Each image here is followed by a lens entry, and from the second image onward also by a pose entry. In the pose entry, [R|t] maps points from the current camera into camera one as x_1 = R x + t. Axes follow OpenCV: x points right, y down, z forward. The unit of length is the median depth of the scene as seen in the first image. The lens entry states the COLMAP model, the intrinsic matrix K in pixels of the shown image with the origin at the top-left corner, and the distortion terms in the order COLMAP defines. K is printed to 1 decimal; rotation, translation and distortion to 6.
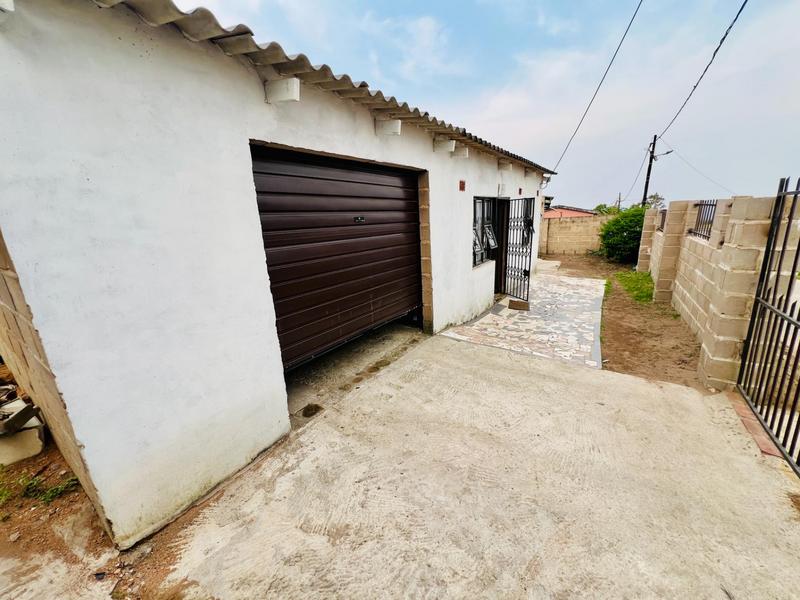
lens RADIAL K [[319.8, 0, 398.7], [0, 319.8, 298.6], [0, 0, 1]] dist [-0.002557, 0.000667]
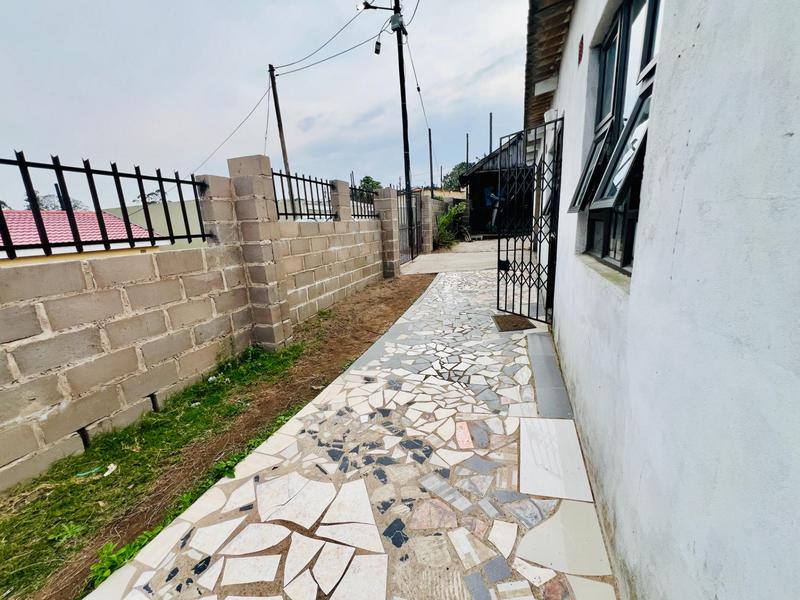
lens RADIAL K [[319.8, 0, 398.7], [0, 319.8, 298.6], [0, 0, 1]] dist [-0.002557, 0.000667]
pose [[-0.967461, 0.144321, -0.207822, 0.855220], [0.032183, 0.884890, 0.464687, -0.364906], [0.250963, 0.442879, -0.860742, 1.765068]]
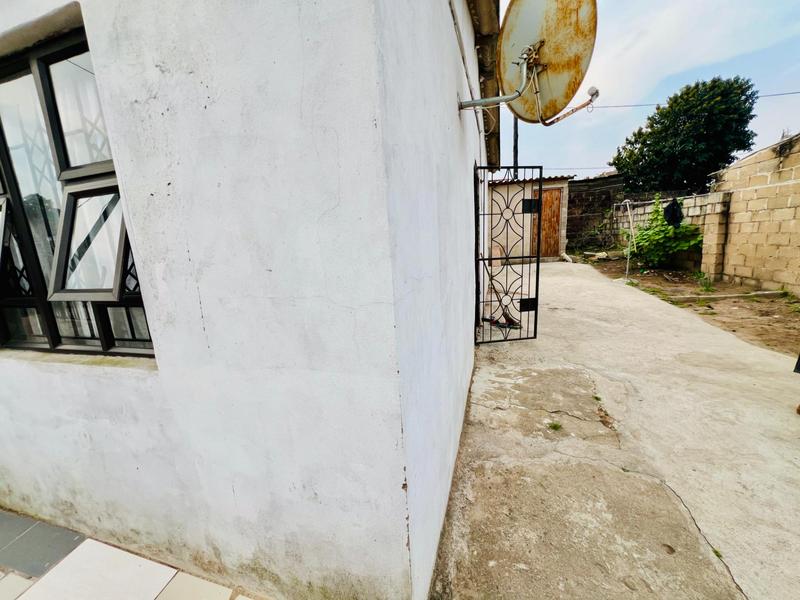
lens RADIAL K [[319.8, 0, 398.7], [0, 319.8, 298.6], [0, 0, 1]] dist [-0.002557, 0.000667]
pose [[0.287312, 0.205214, -0.935596, 0.924792], [-0.185600, 0.970194, 0.155807, -0.386787], [0.939683, 0.128882, 0.316836, 1.714547]]
